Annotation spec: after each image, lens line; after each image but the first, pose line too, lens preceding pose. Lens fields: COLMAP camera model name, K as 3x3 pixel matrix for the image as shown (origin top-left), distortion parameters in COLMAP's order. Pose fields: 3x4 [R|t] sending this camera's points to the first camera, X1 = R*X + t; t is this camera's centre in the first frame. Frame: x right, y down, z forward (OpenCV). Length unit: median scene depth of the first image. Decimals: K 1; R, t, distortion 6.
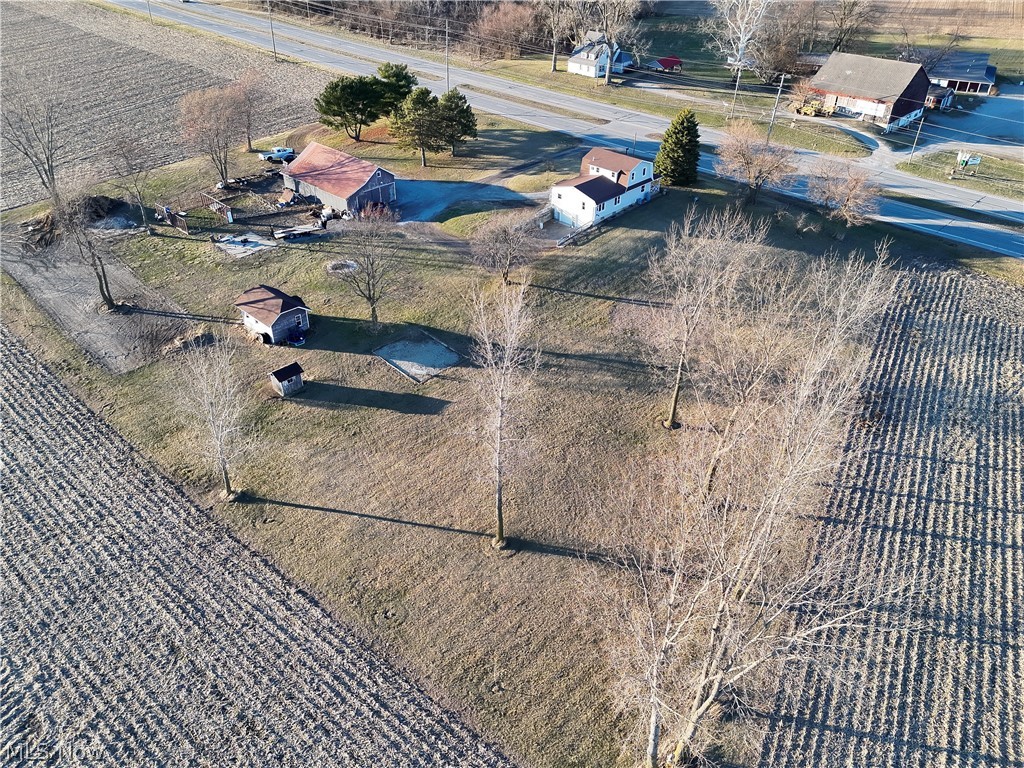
lens RADIAL K [[770.6, 0, 512.0], [0, 770.6, 384.0], [0, 0, 1]] dist [0.104835, -0.107627]
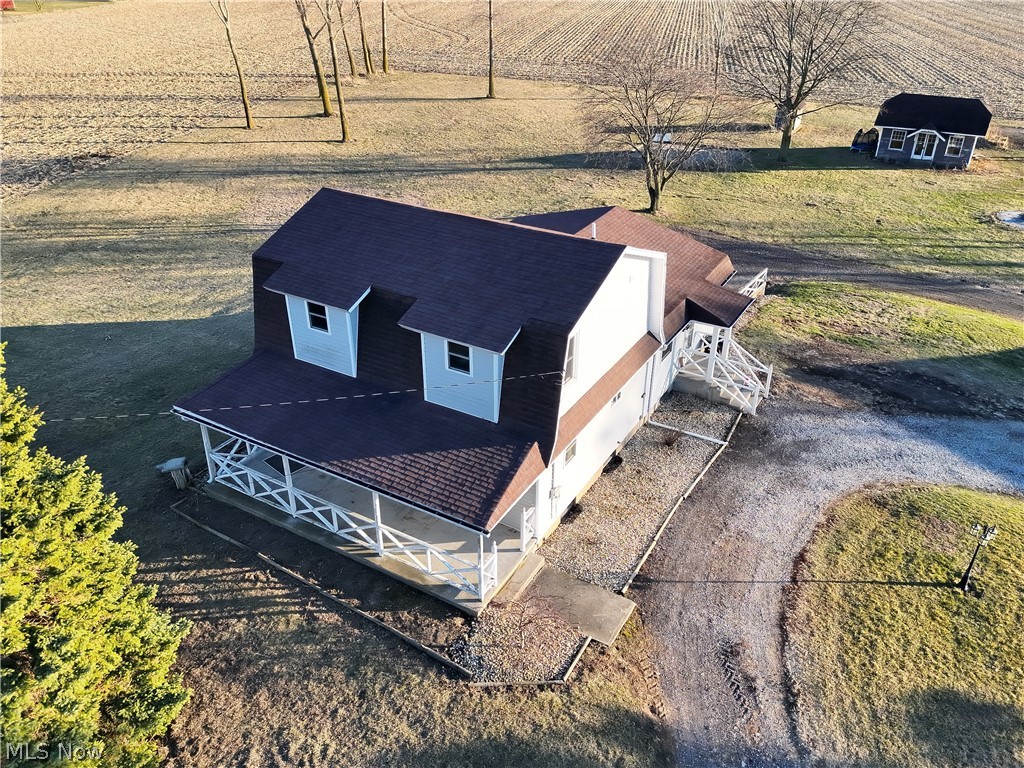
lens RADIAL K [[770.6, 0, 512.0], [0, 770.6, 384.0], [0, 0, 1]] dist [0.104835, -0.107627]
pose [[-0.967697, 0.138020, -0.210979, 0.215951], [-0.135461, 0.421140, 0.896823, -0.567129], [0.212631, 0.896432, -0.388840, 1.411209]]
